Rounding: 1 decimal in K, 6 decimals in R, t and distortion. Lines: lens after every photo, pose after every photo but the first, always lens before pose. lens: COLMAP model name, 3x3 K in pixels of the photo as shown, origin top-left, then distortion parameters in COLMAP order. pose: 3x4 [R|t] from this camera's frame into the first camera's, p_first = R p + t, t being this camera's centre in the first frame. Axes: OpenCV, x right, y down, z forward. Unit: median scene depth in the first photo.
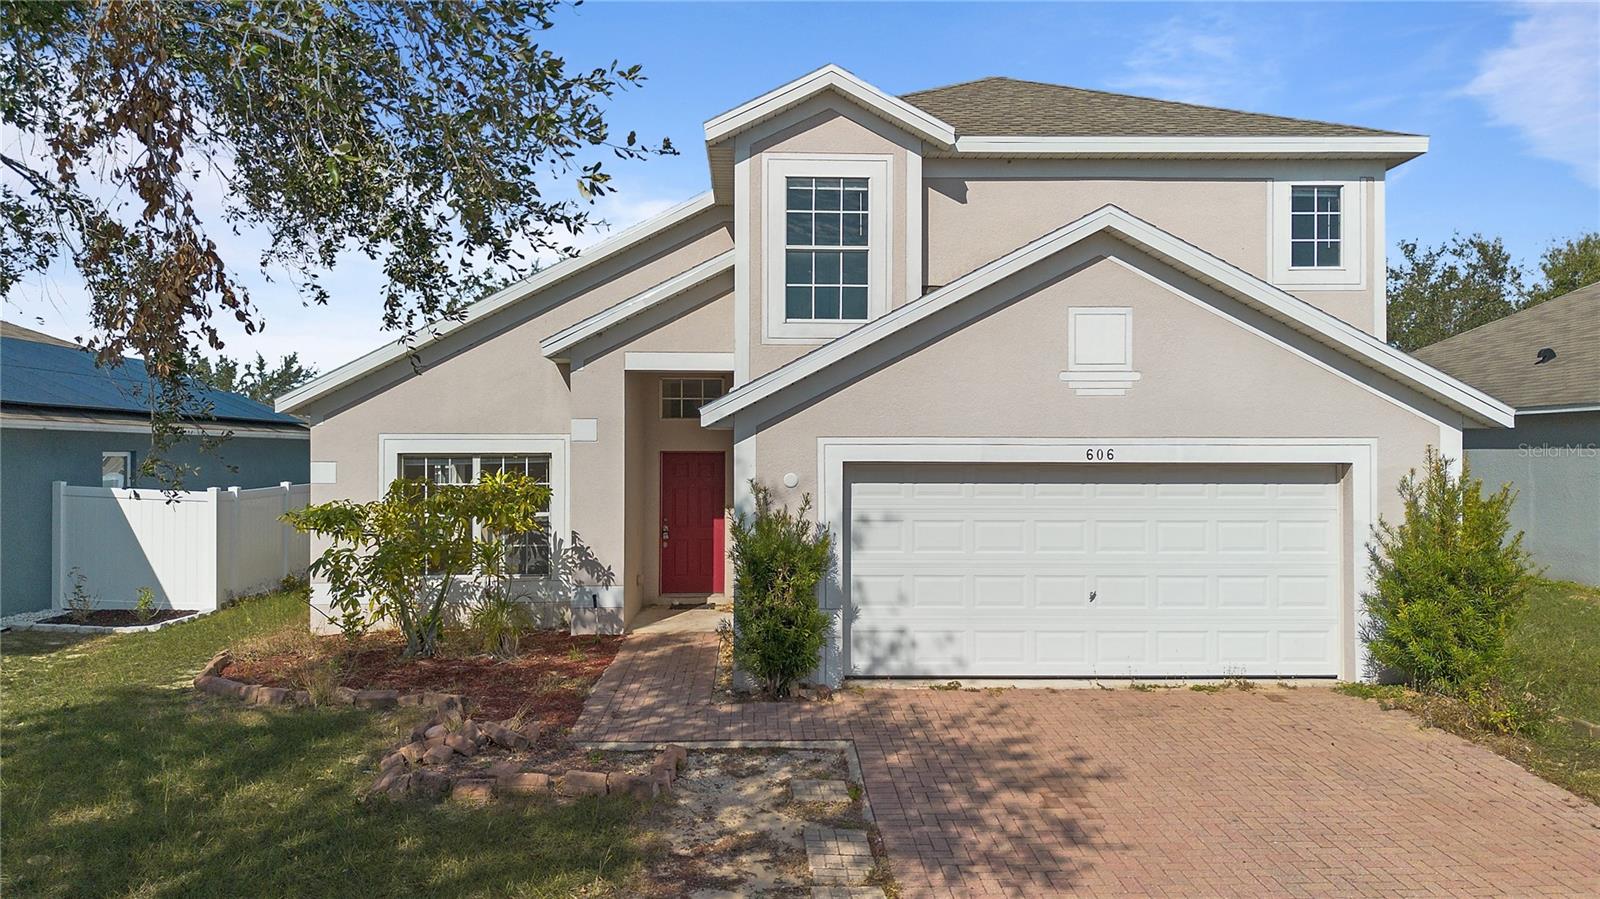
lens RADIAL K [[1149.0, 0, 832.3], [0, 1149.0, 444.8], [0, 0, 1]] dist [0.007494, 0.000781]
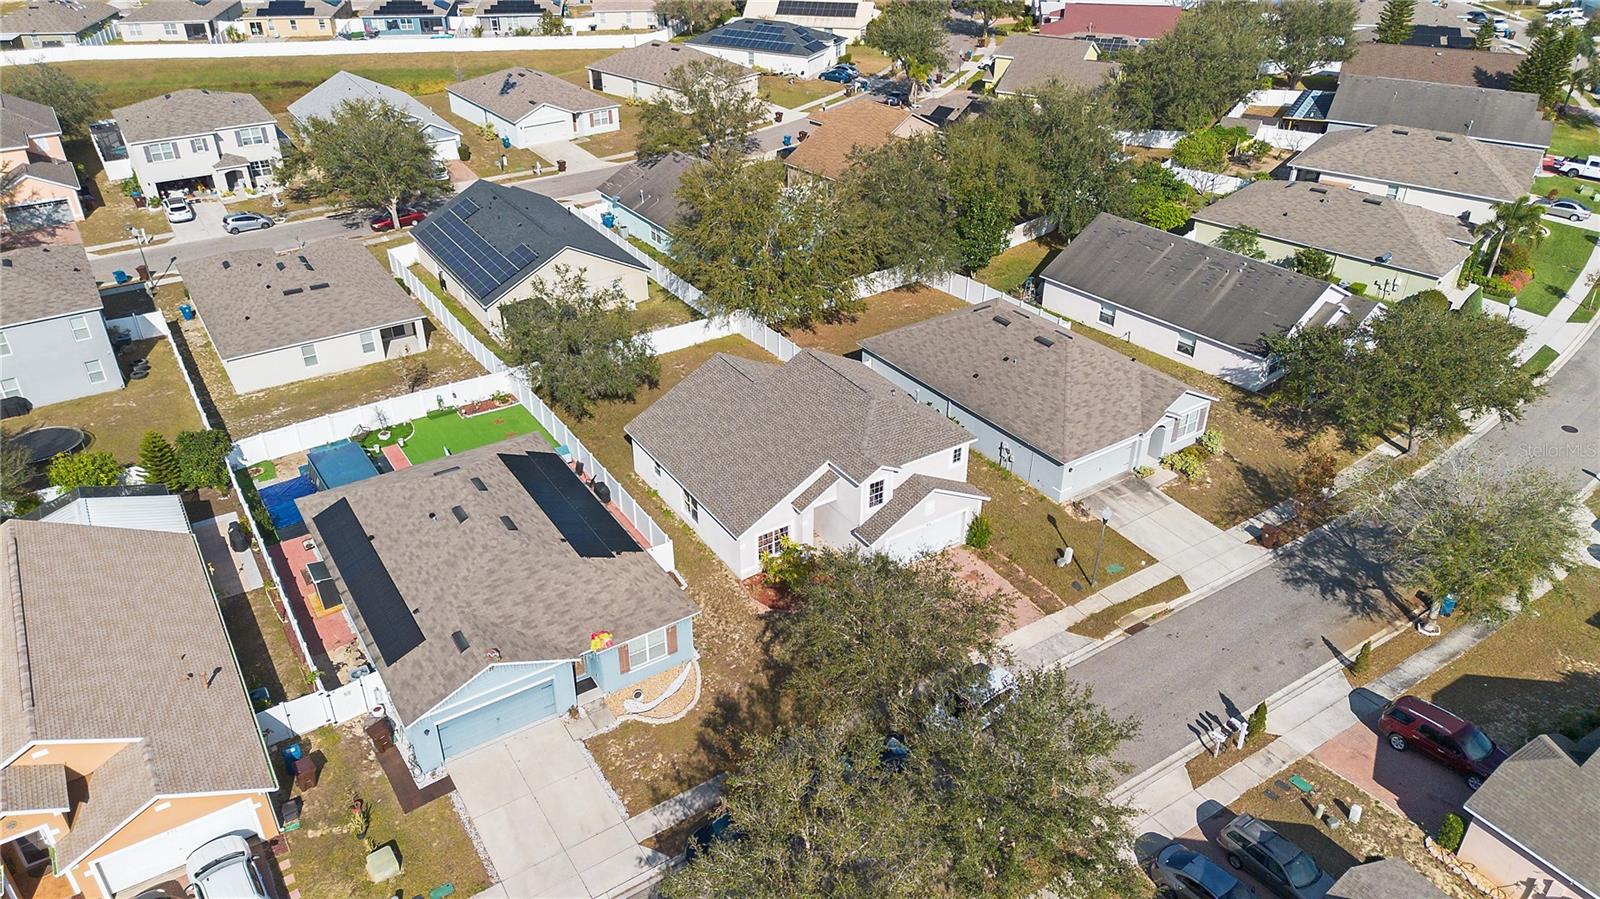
lens RADIAL K [[1133.9, 0, 809.4], [0, 1133.9, 434.6], [0, 0, 1]] dist [0.067404, -0.070487]
pose [[0.863780, -0.247159, 0.439086, -2.217157], [-0.012920, 0.860278, 0.509661, -2.736656], [-0.503704, -0.445908, 0.739898, -2.184370]]
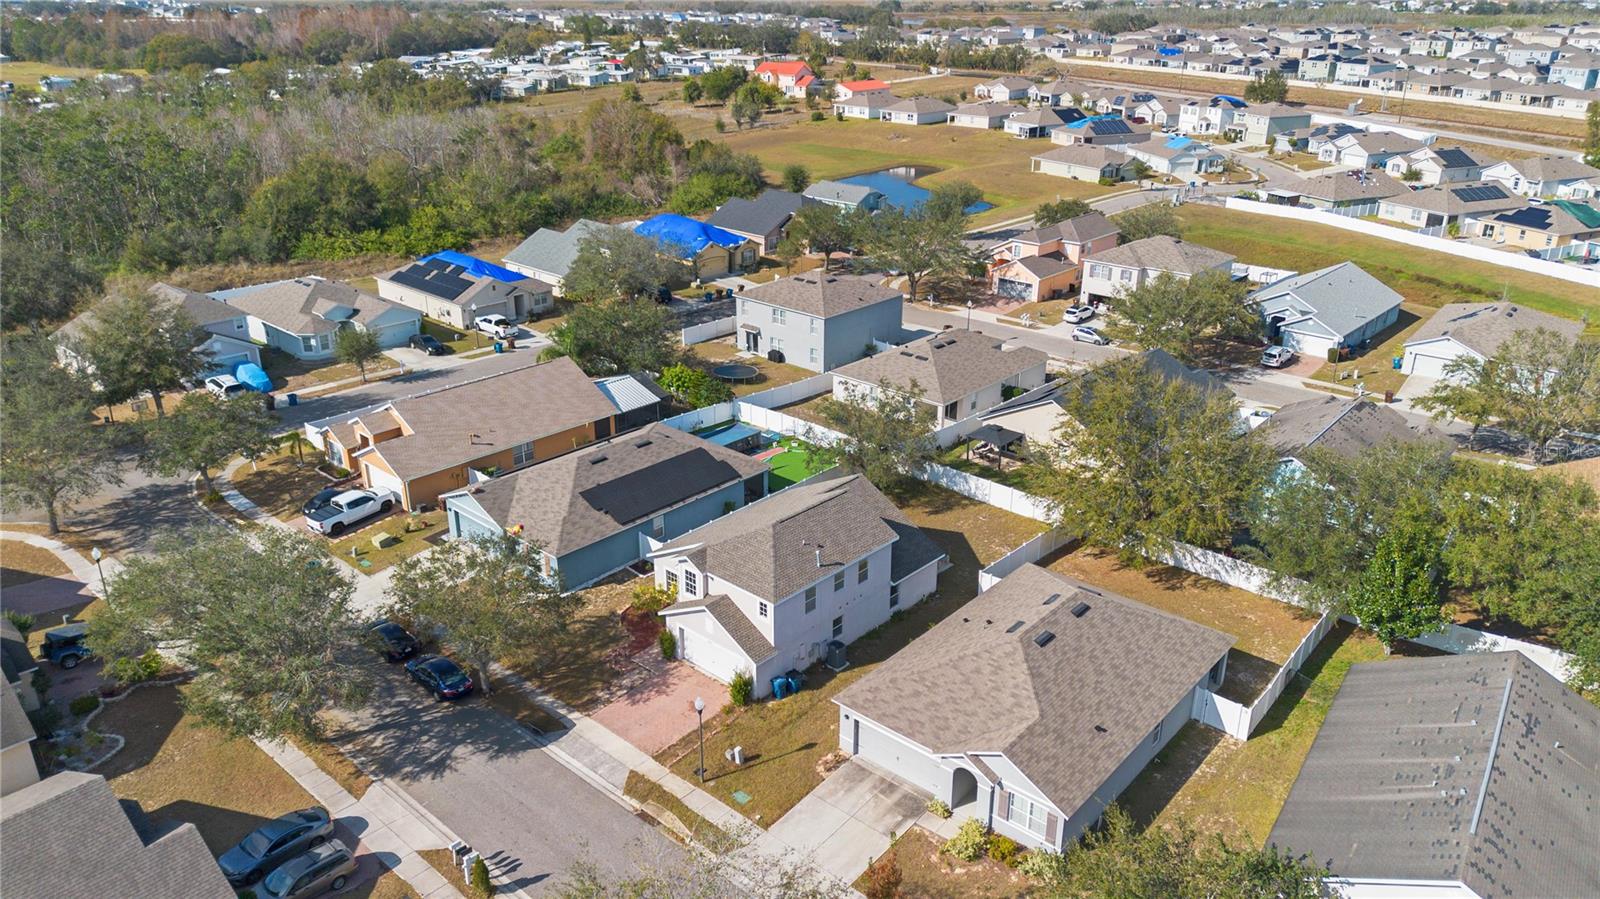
lens RADIAL K [[1133.9, 0, 809.4], [0, 1133.9, 434.6], [0, 0, 1]] dist [0.067404, -0.070487]
pose [[0.703540, 0.268087, -0.658150, 3.620646], [0.001042, 0.925726, 0.378193, -2.769504], [0.710655, -0.266760, 0.651005, -1.824563]]
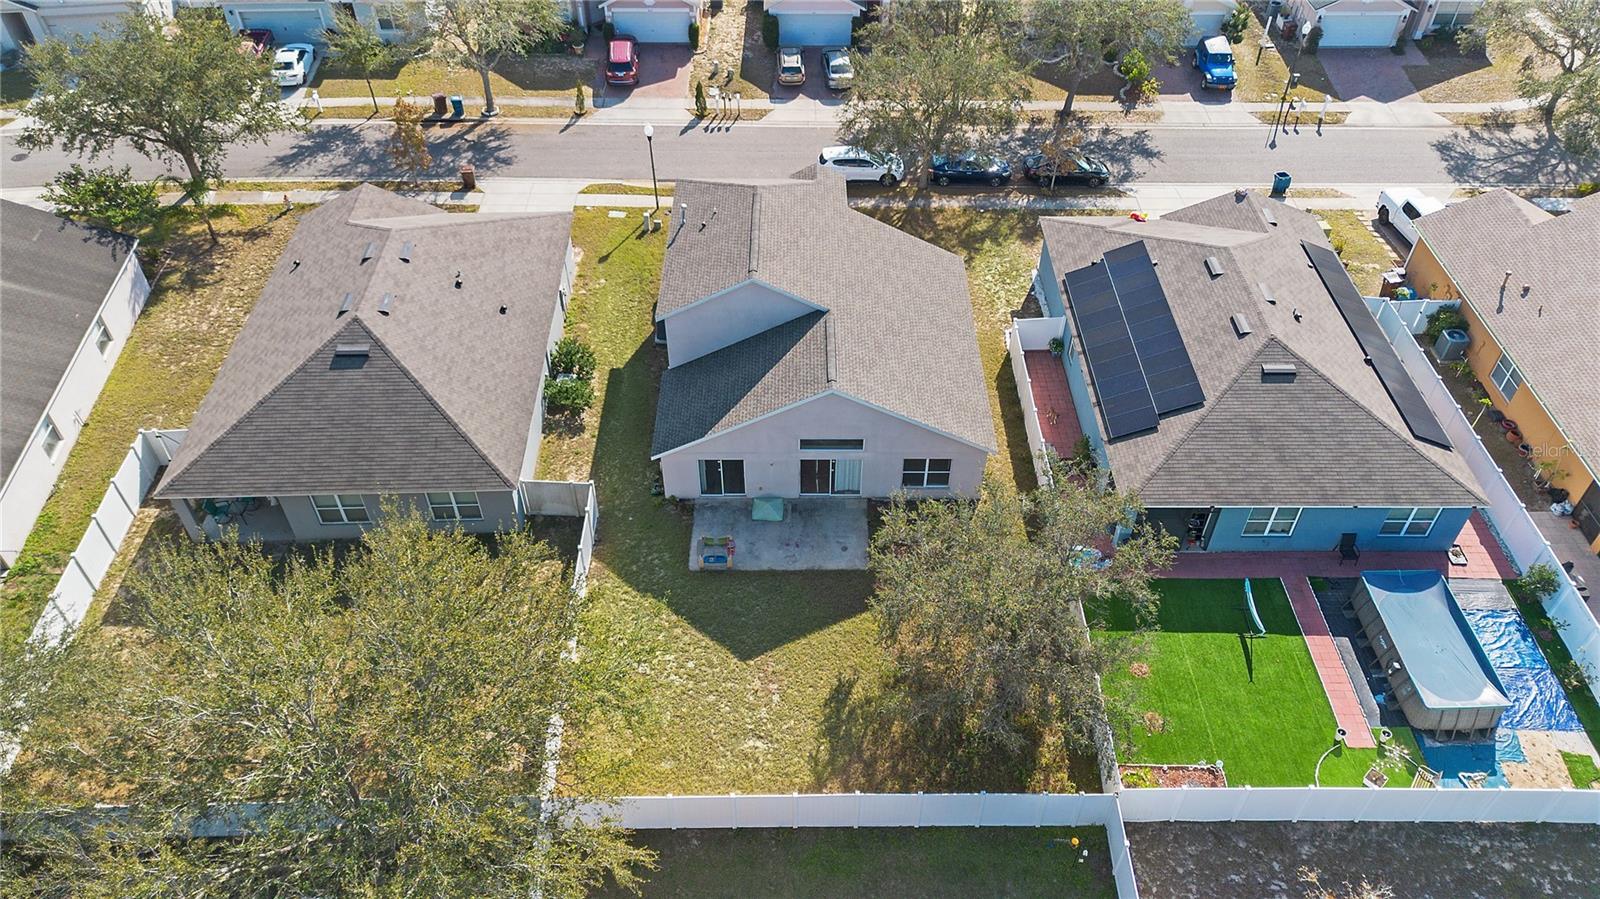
lens RADIAL K [[1133.9, 0, 809.4], [0, 1133.9, 434.6], [0, 0, 1]] dist [0.067404, -0.070487]
pose [[-0.998794, -0.034305, 0.035129, -0.163184], [-0.001619, 0.738077, 0.674714, -2.464123], [-0.049074, 0.673844, -0.737243, 4.822871]]
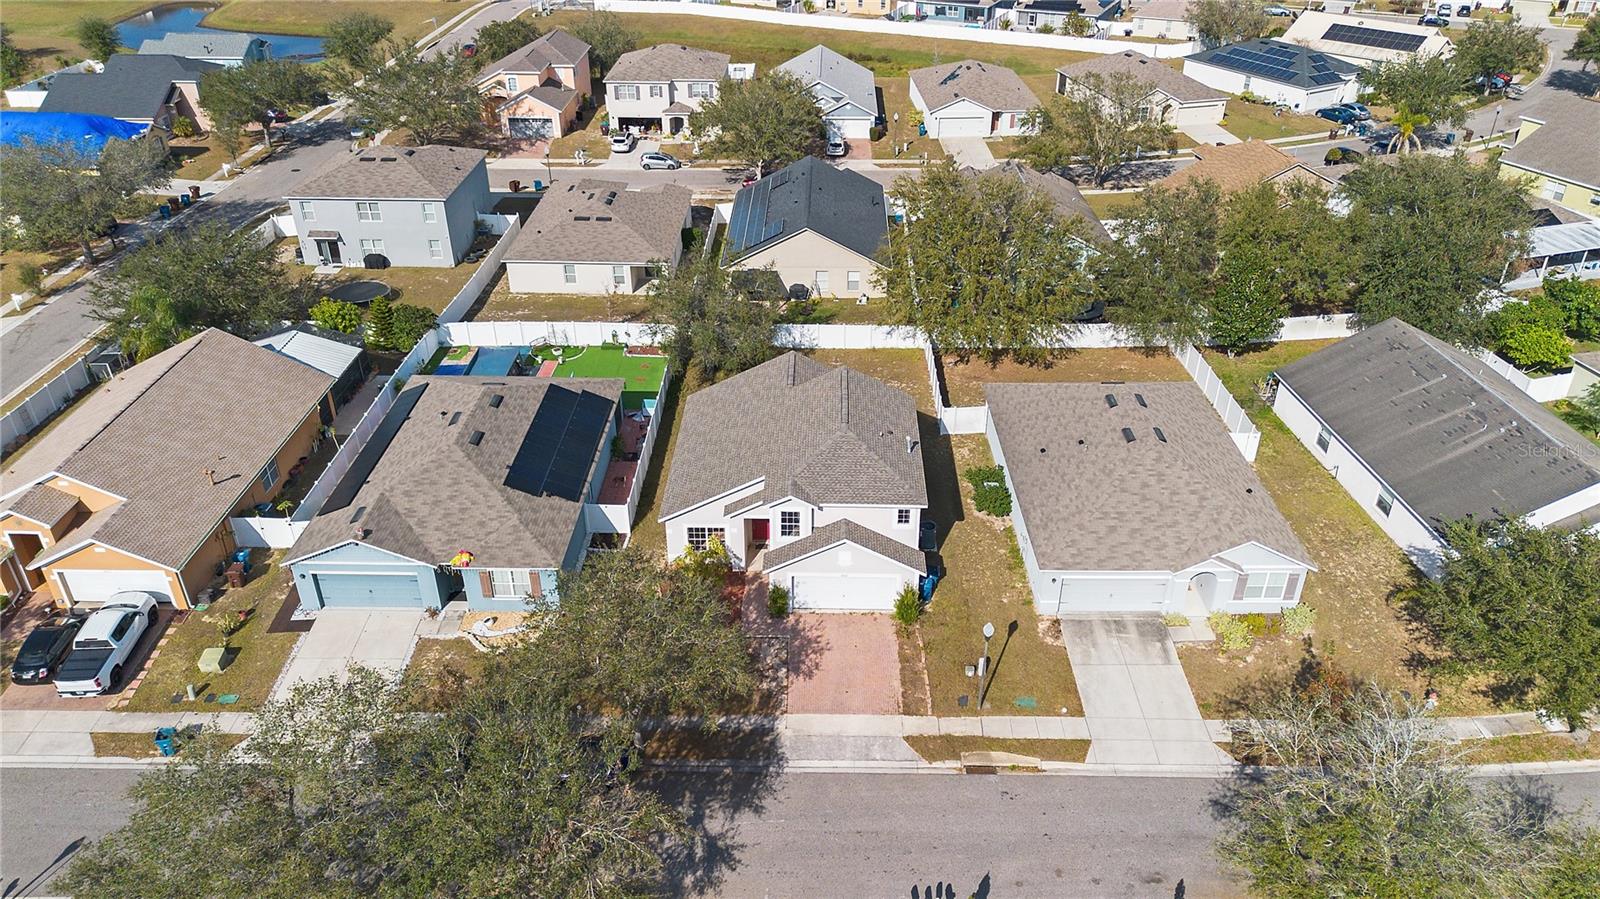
lens RADIAL K [[1133.9, 0, 809.4], [0, 1133.9, 434.6], [0, 0, 1]] dist [0.067404, -0.070487]
pose [[0.997336, 0.041508, -0.059987, 0.320264], [-0.004666, 0.856945, 0.515388, -2.745592], [0.072799, -0.513735, 0.854855, -2.593480]]
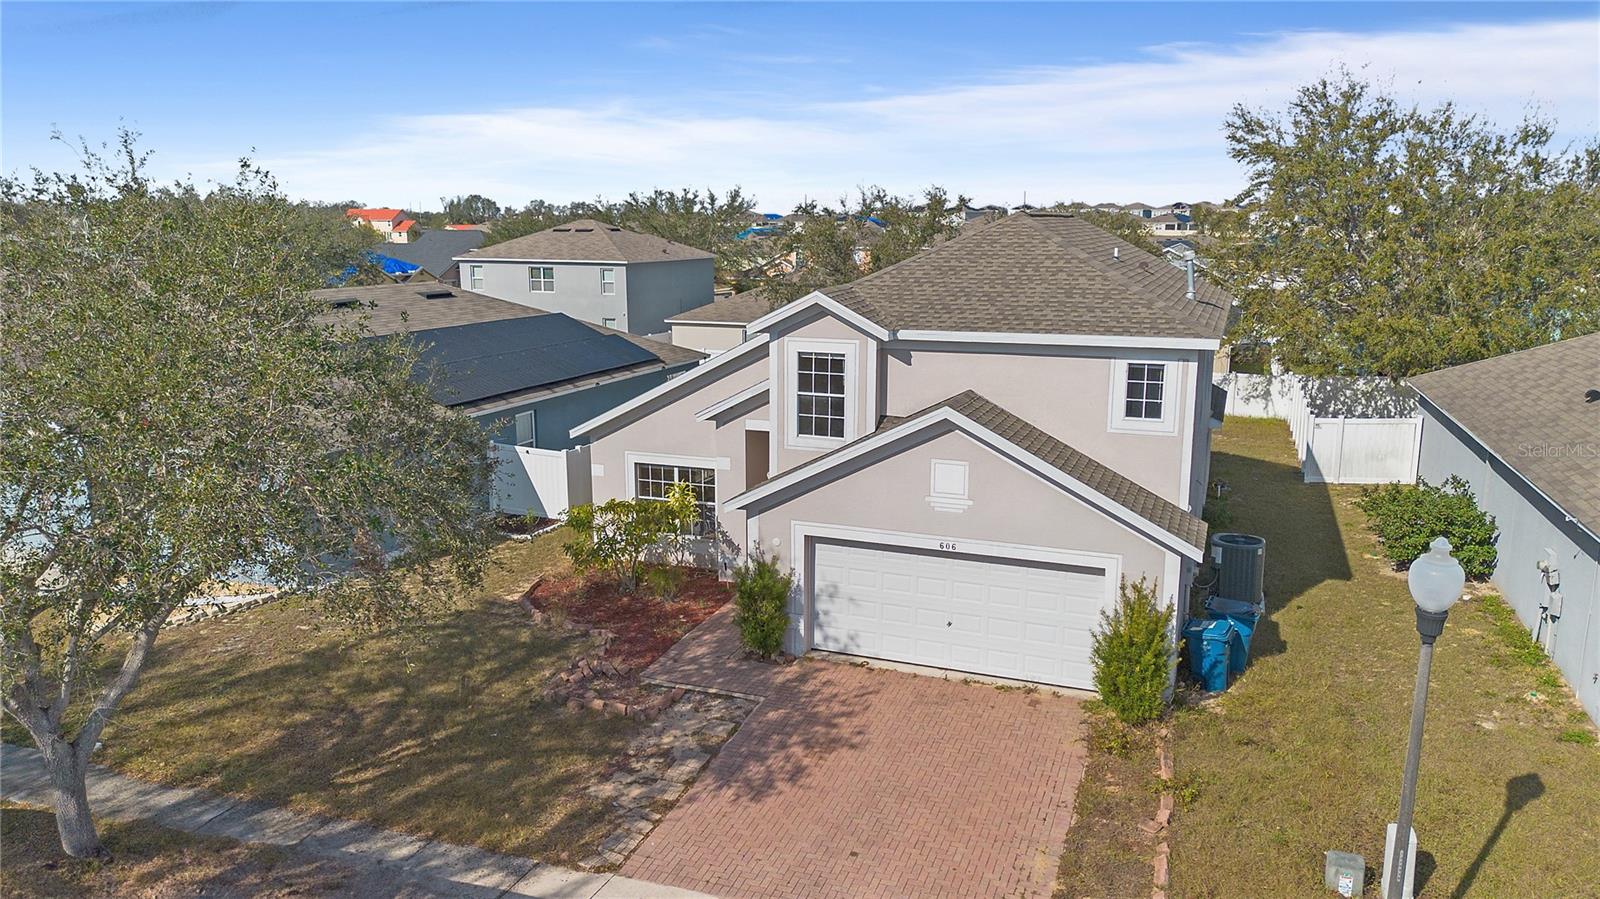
lens RADIAL K [[1133.9, 0, 809.4], [0, 1133.9, 434.6], [0, 0, 1]] dist [0.067404, -0.070487]
pose [[0.913573, 0.078014, -0.399122, 0.638074], [0.001877, 0.980608, 0.195971, -0.435301], [0.406670, -0.179783, 0.895711, -0.485985]]
